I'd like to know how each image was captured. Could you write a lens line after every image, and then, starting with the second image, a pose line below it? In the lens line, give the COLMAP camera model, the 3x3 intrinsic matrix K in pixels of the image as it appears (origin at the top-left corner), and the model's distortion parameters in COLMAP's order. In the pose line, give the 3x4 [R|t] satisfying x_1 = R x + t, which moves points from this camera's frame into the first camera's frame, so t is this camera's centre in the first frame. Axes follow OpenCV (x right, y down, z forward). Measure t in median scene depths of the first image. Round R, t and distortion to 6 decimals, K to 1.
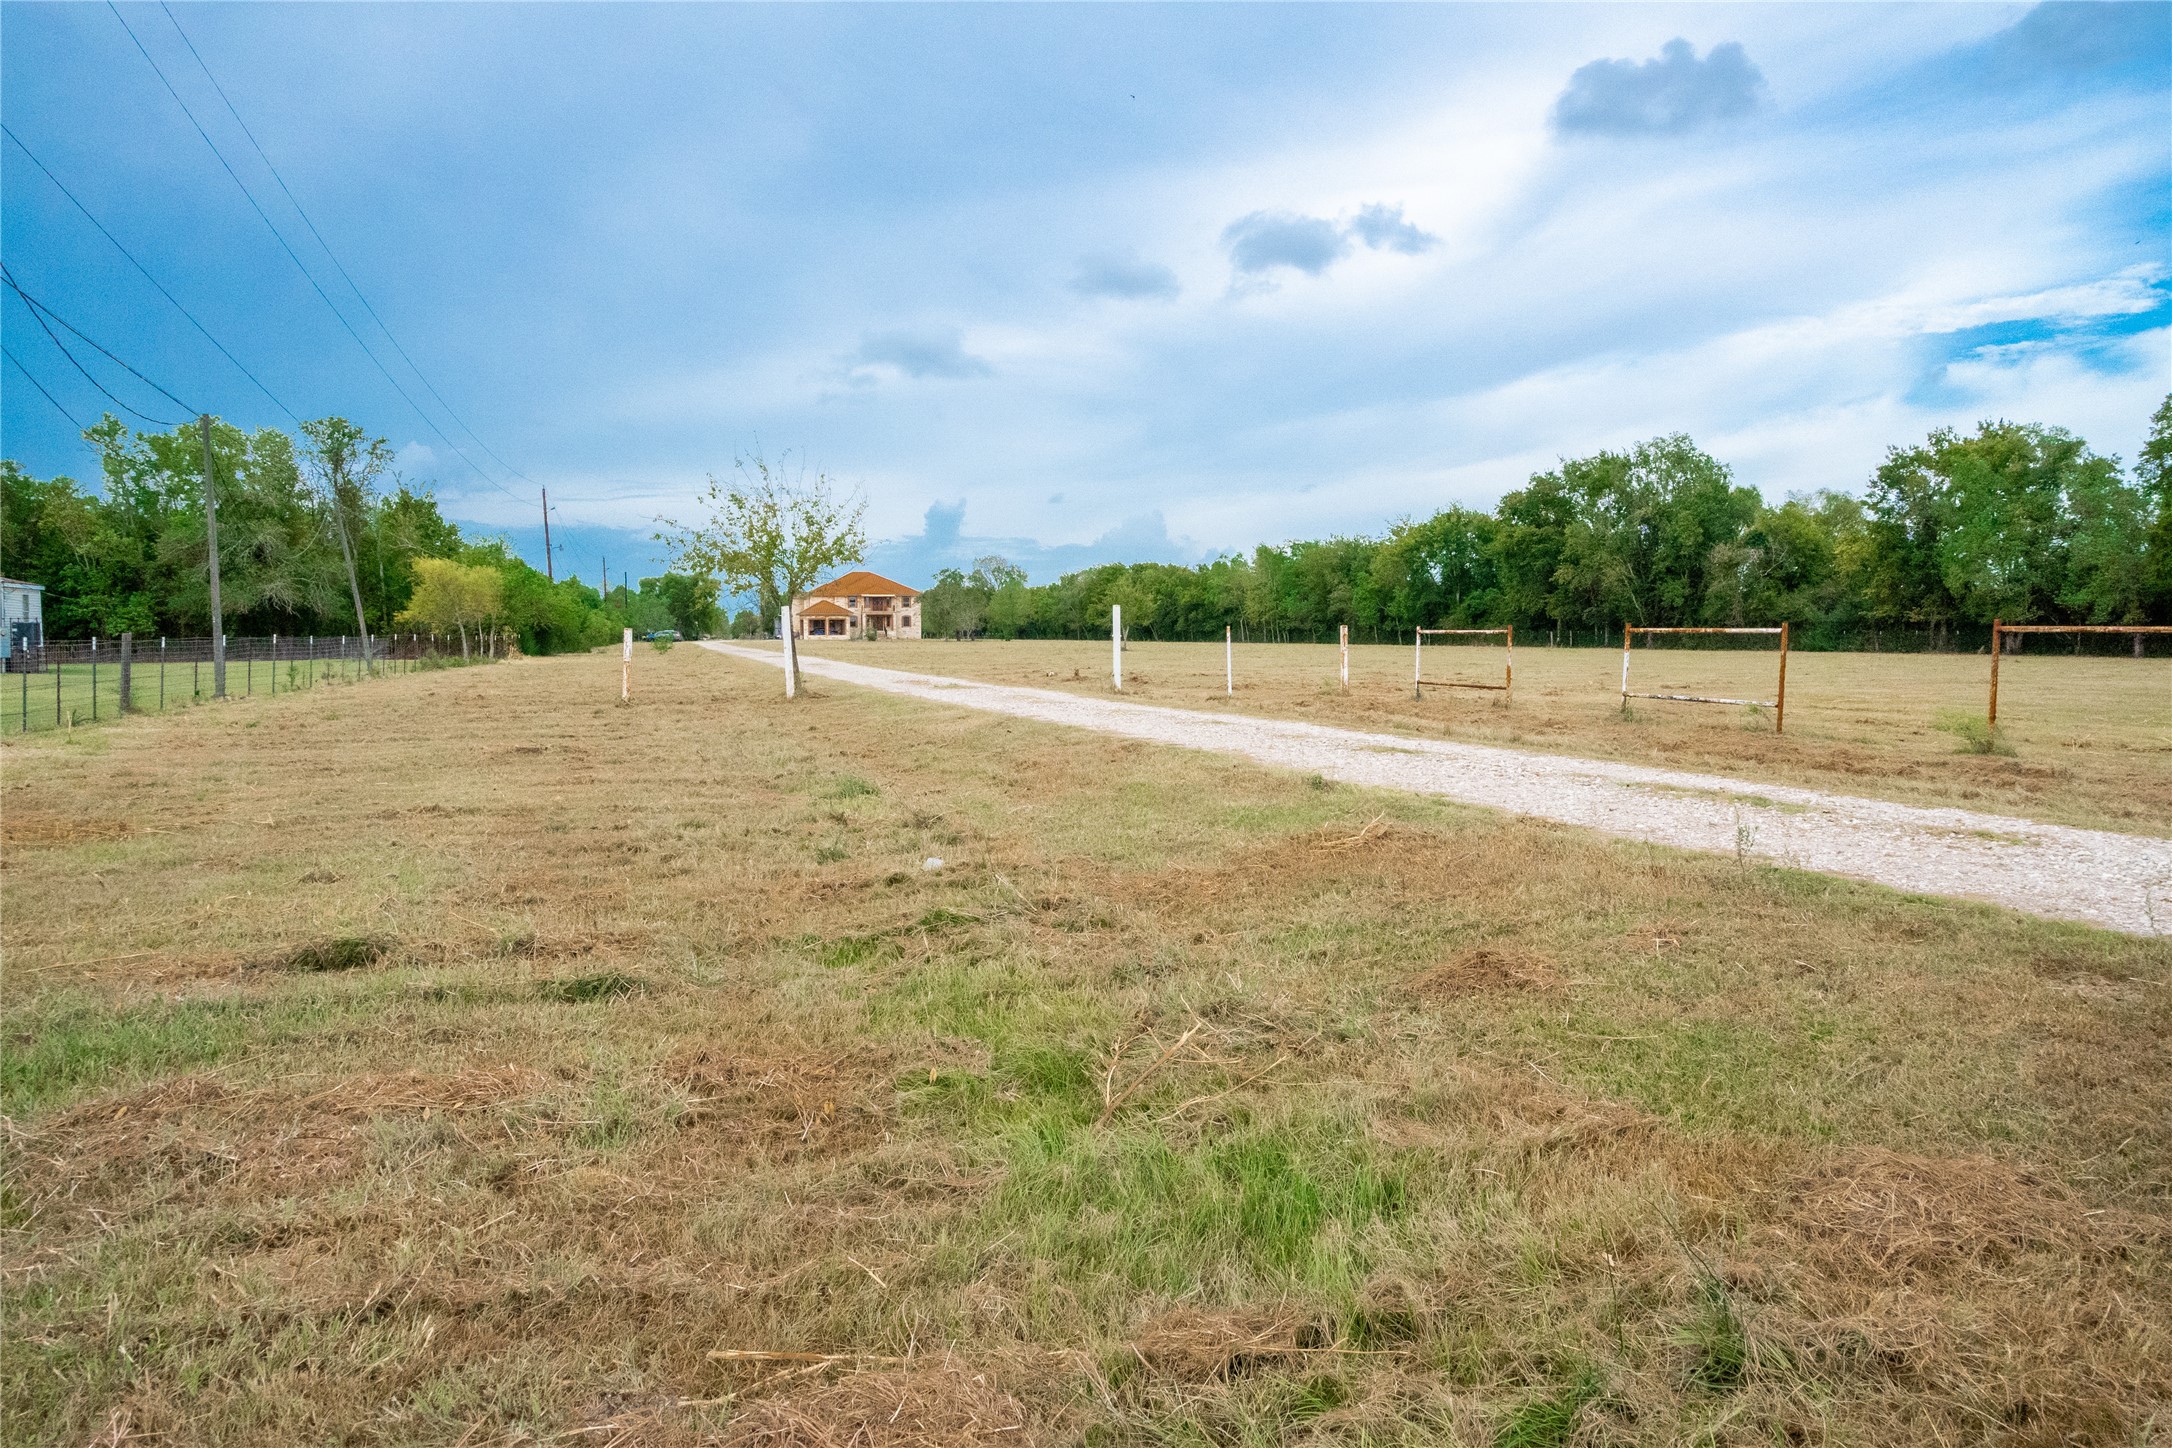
lens RADIAL K [[1503.0, 0, 1086.0], [0, 1503.0, 724.0], [0, 0, 1]] dist [0.010225, 0.003437]
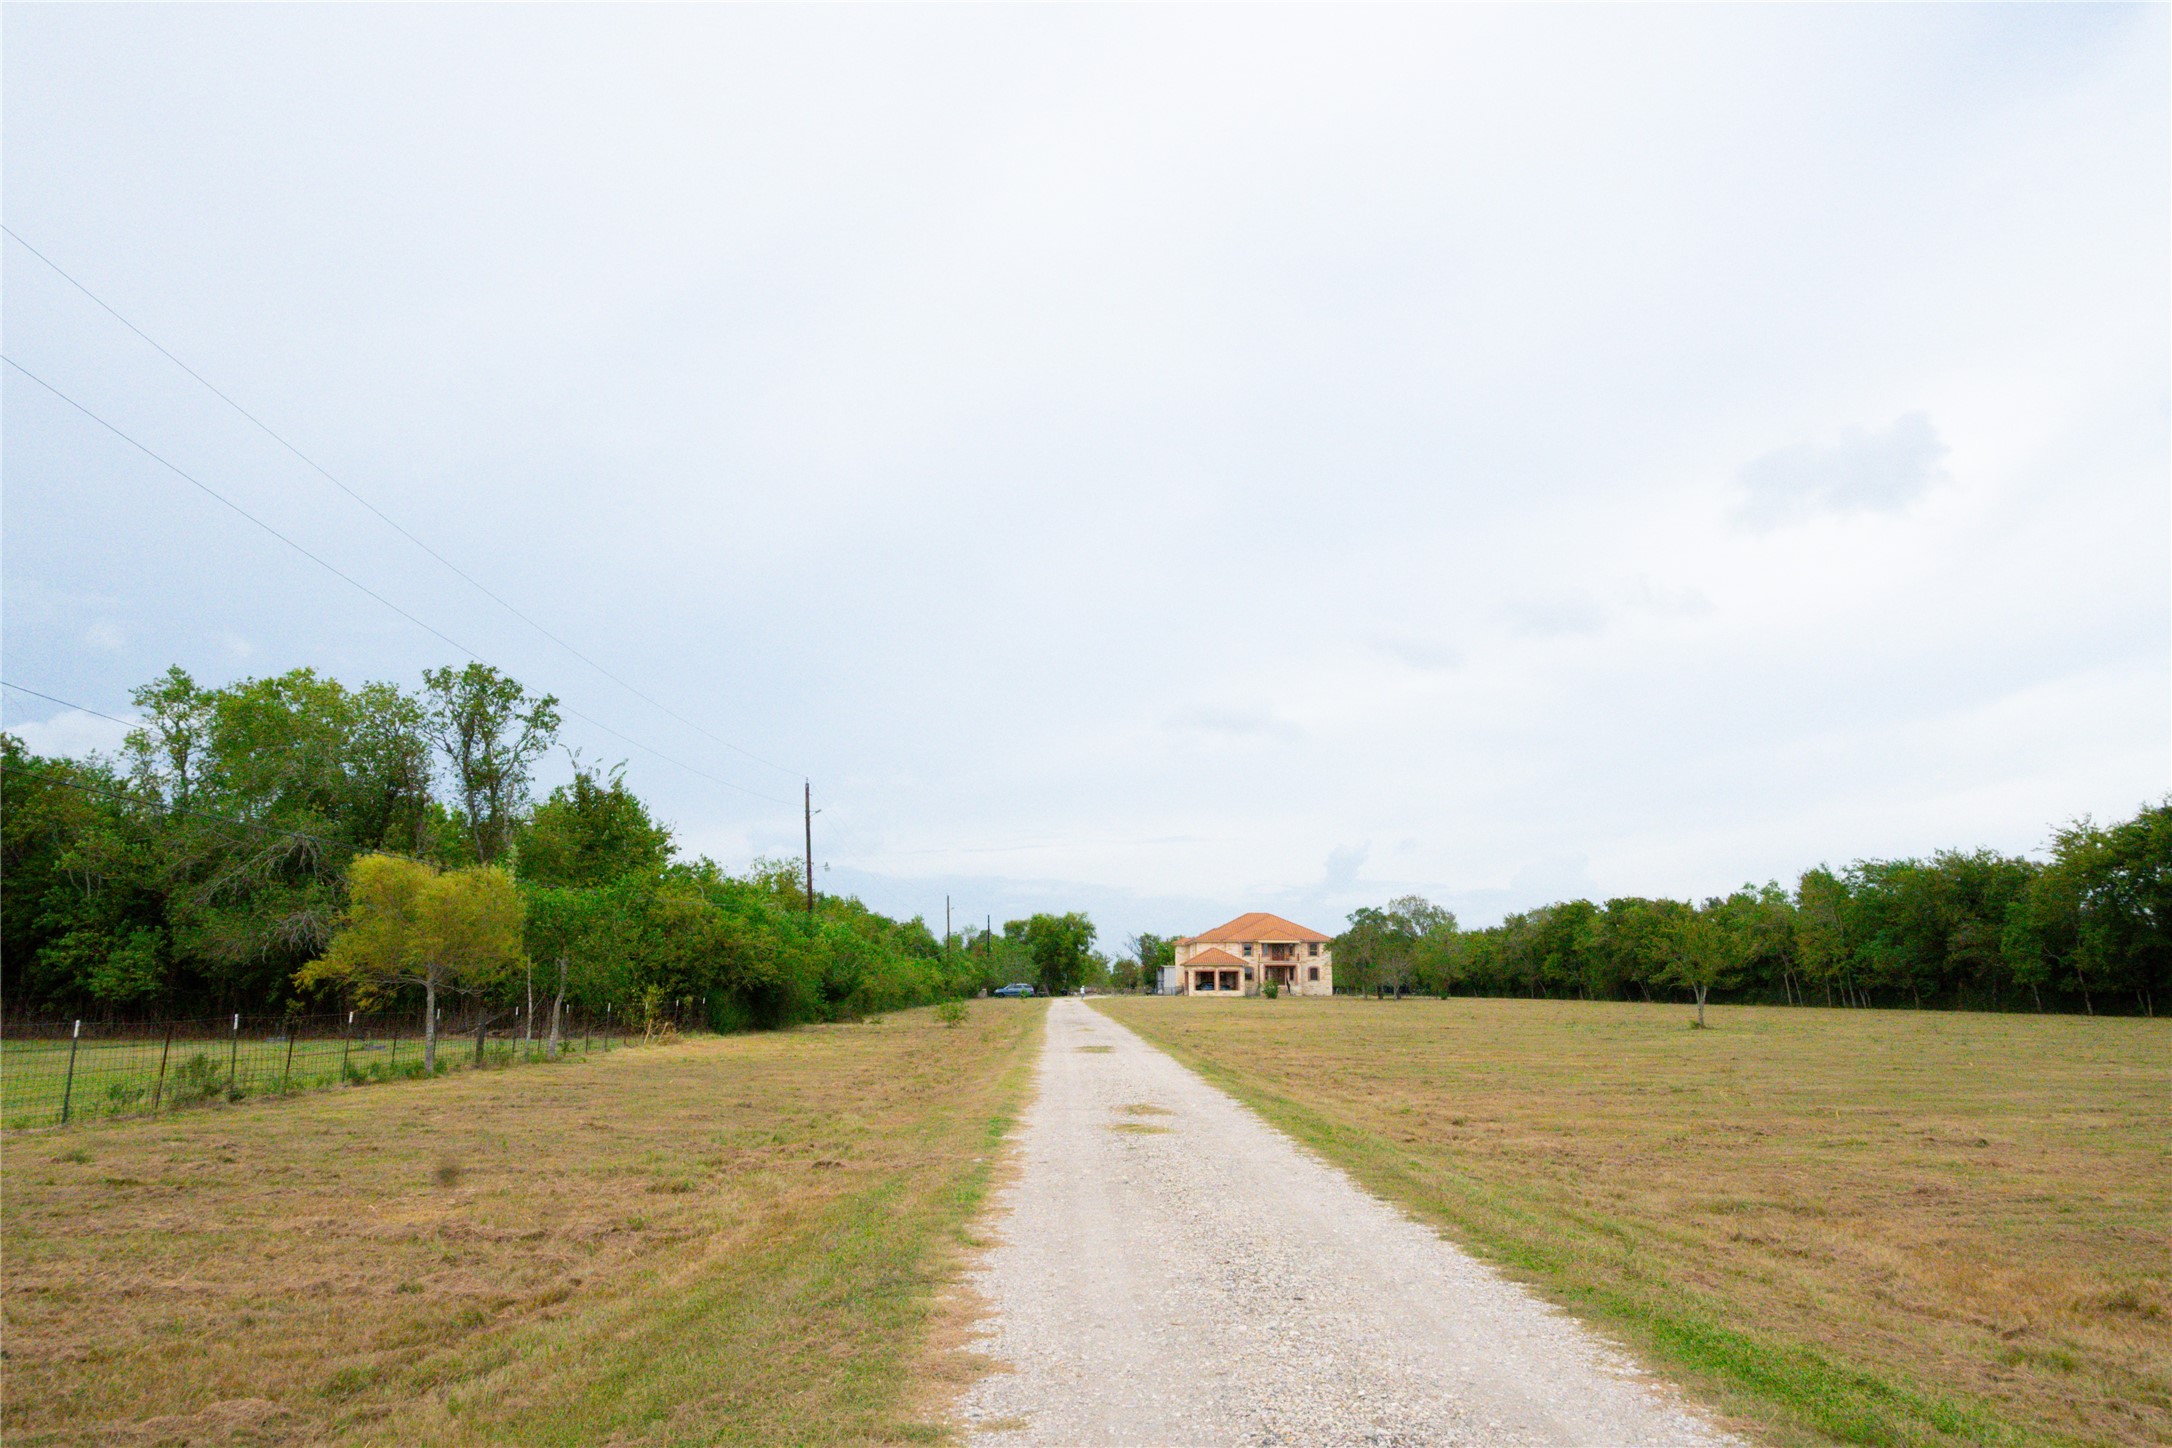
lens RADIAL K [[1503.0, 0, 1086.0], [0, 1503.0, 724.0], [0, 0, 1]] dist [0.010225, 0.003437]
pose [[0.966437, -0.039524, -0.253845, -0.027847], [-0.019959, 0.973557, -0.227570, -0.012858], [0.256127, 0.224999, 0.940093, 0.181592]]
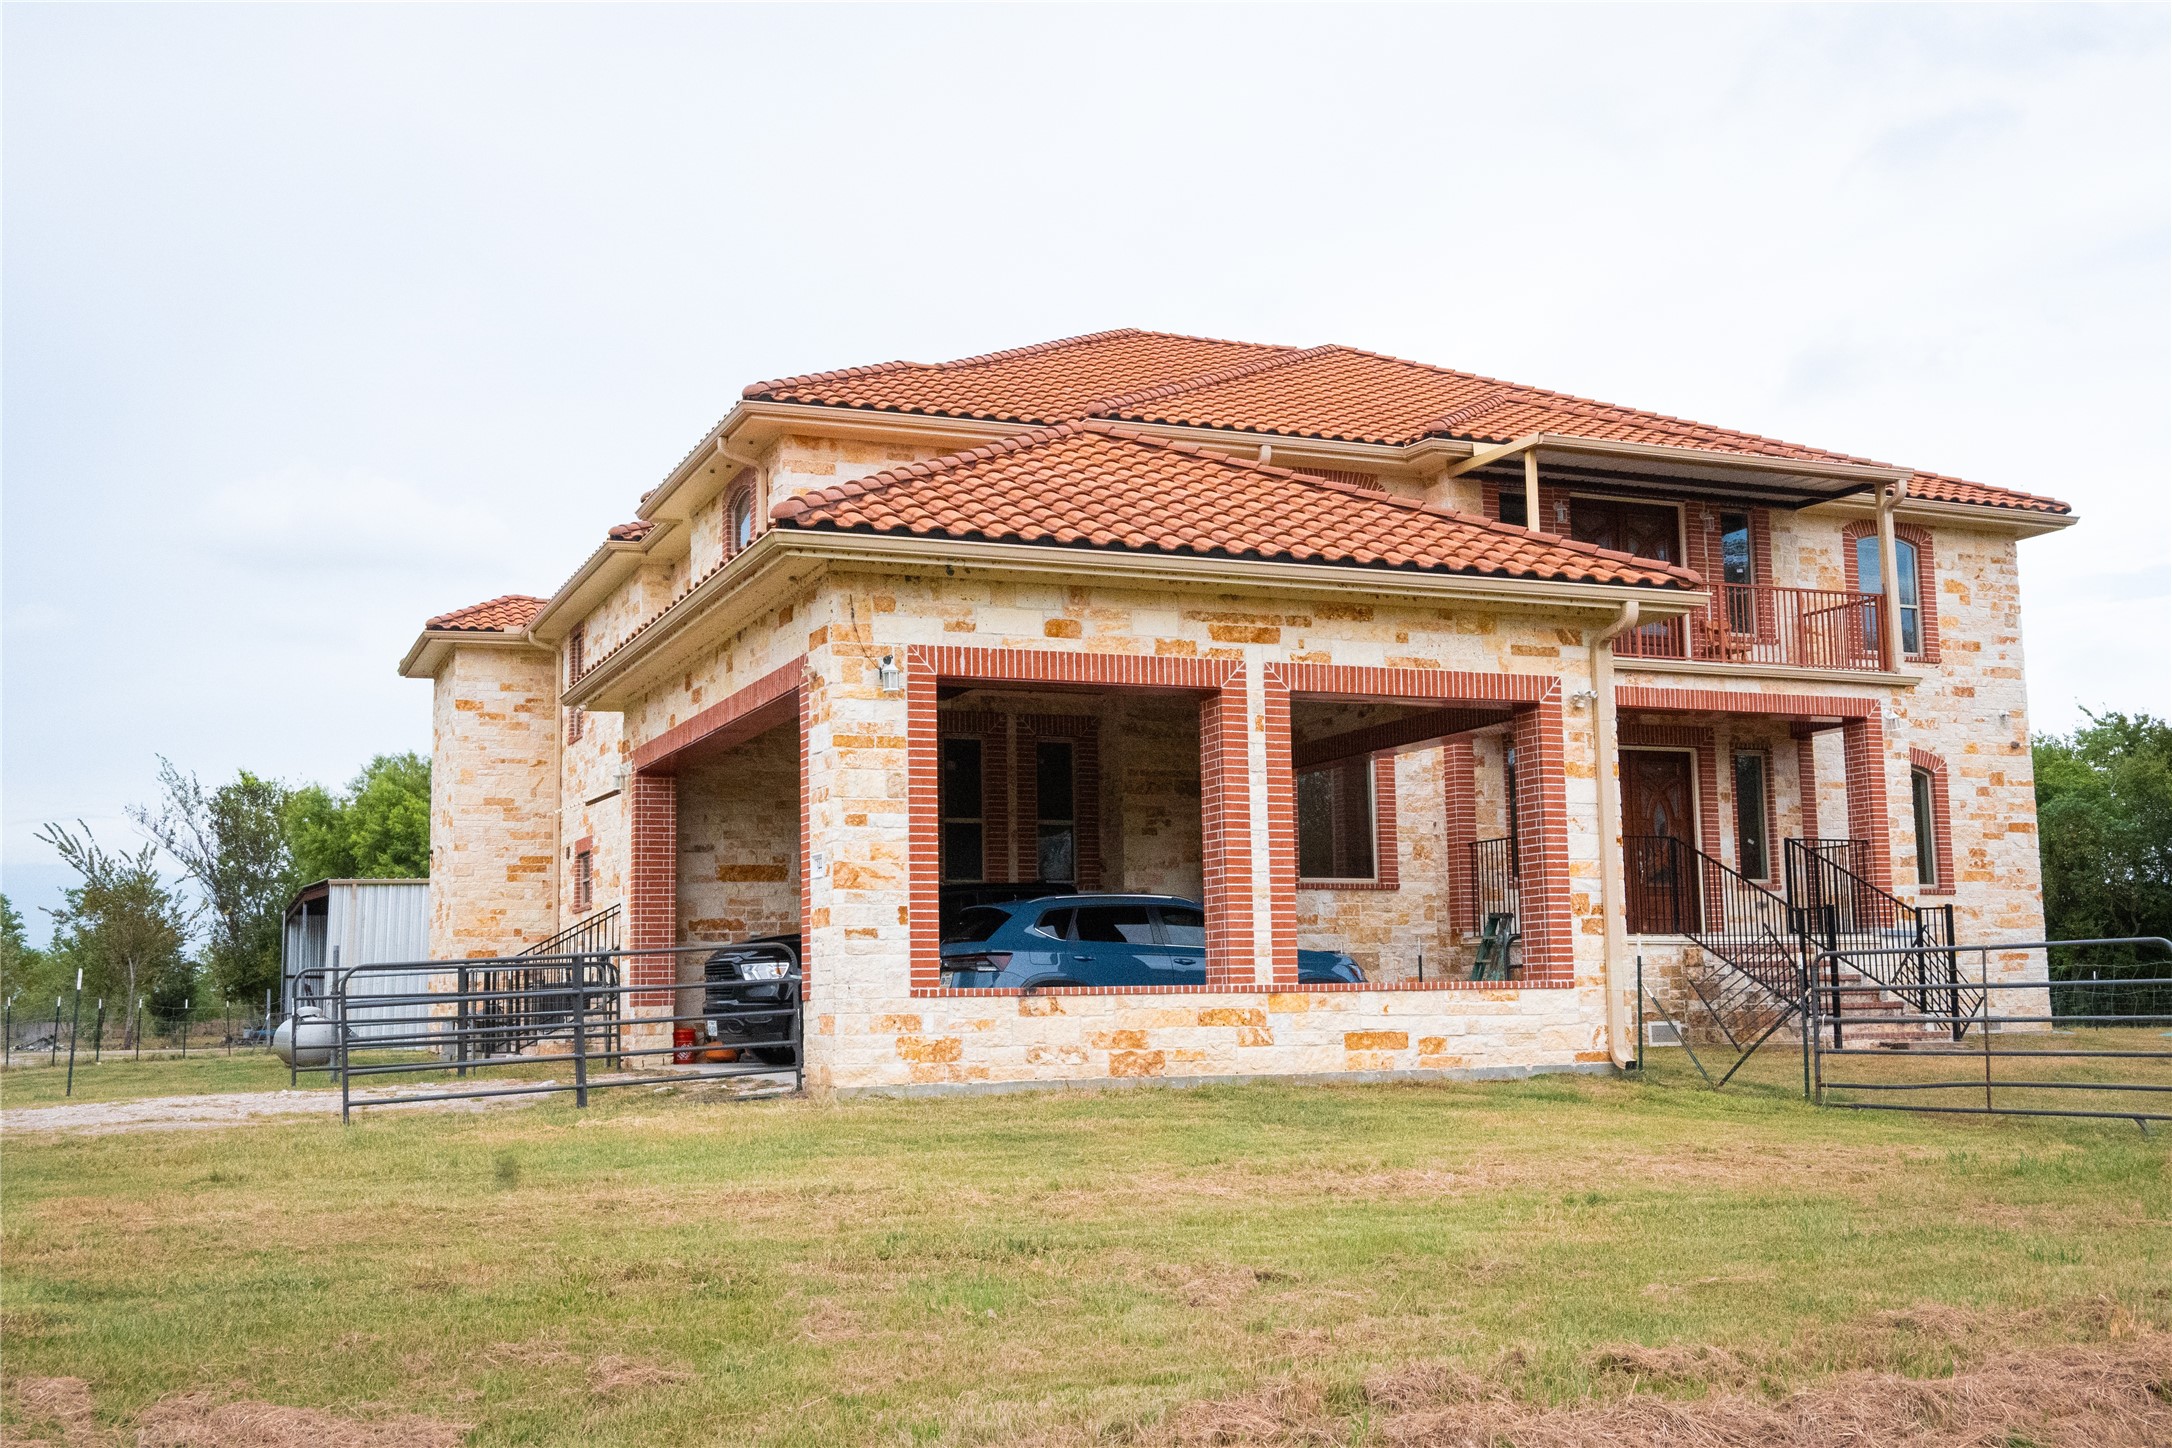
lens RADIAL K [[2164.1, 0, 1086.0], [0, 2164.1, 724.0], [0, 0, 1]] dist [0.054195, 0.014521]
pose [[0.991514, 0.007688, 0.129772, -0.186288], [0.016816, 0.982278, -0.186674, -0.053991], [-0.128908, 0.187272, 0.973813, 0.922234]]
